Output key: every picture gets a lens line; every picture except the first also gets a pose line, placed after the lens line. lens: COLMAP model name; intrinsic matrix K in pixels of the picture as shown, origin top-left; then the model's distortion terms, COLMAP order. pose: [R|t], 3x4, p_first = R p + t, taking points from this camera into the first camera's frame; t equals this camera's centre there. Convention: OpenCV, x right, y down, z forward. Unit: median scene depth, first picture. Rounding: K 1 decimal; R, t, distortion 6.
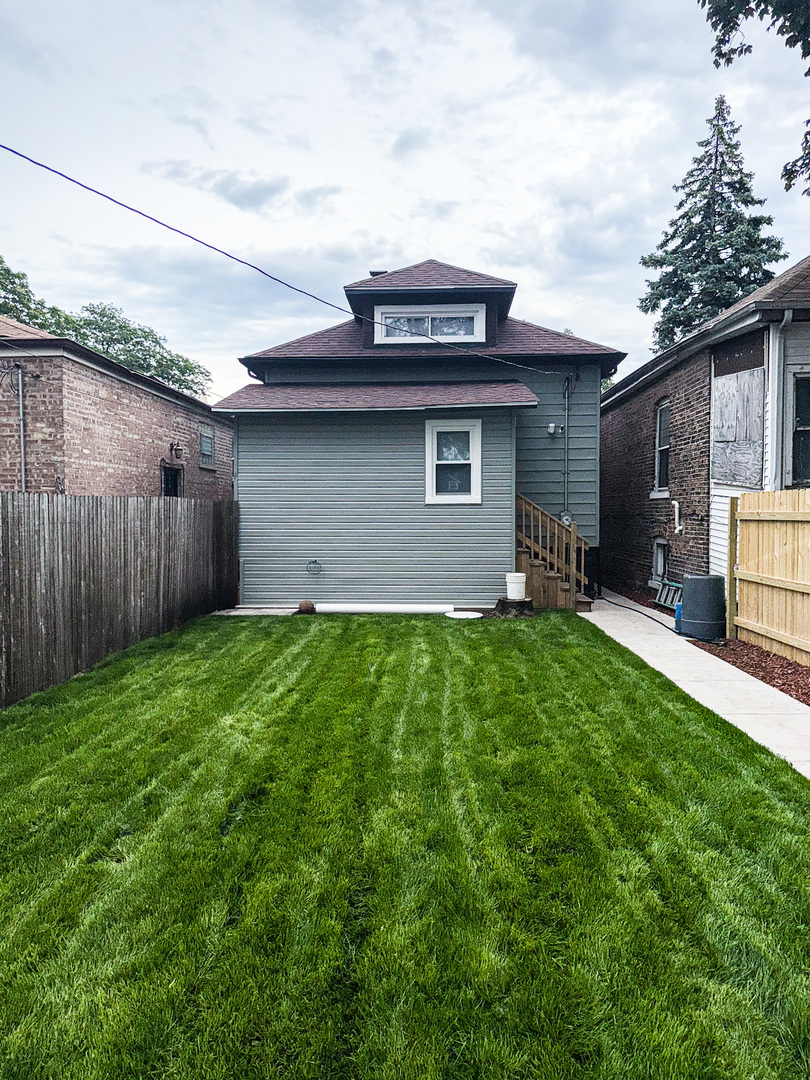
lens RADIAL K [[754.9, 0, 405.0], [0, 754.9, 540.0], [0, 0, 1]] dist [0.003740, -0.001084]
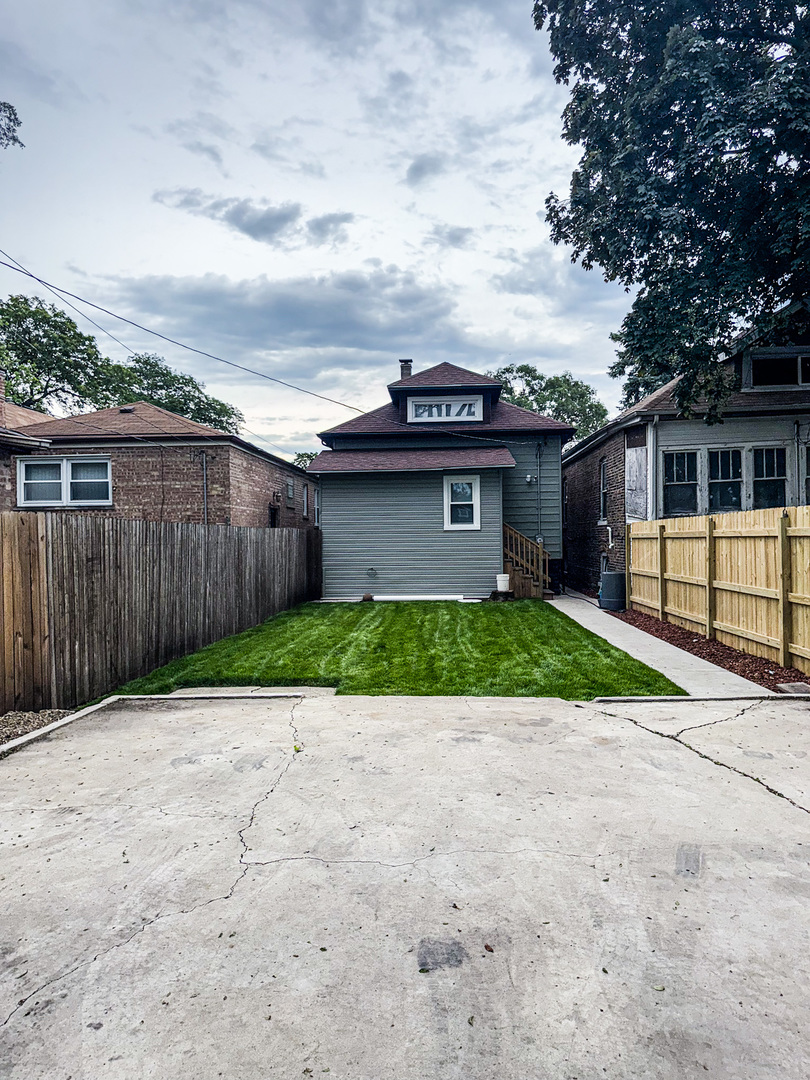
lens RADIAL K [[754.9, 0, 405.0], [0, 754.9, 540.0], [0, 0, 1]] dist [0.003740, -0.001084]
pose [[0.999838, -0.009297, -0.015406, -0.028383], [0.008742, 0.999323, -0.035734, 0.025498], [0.015727, 0.035593, 0.999243, -0.529527]]
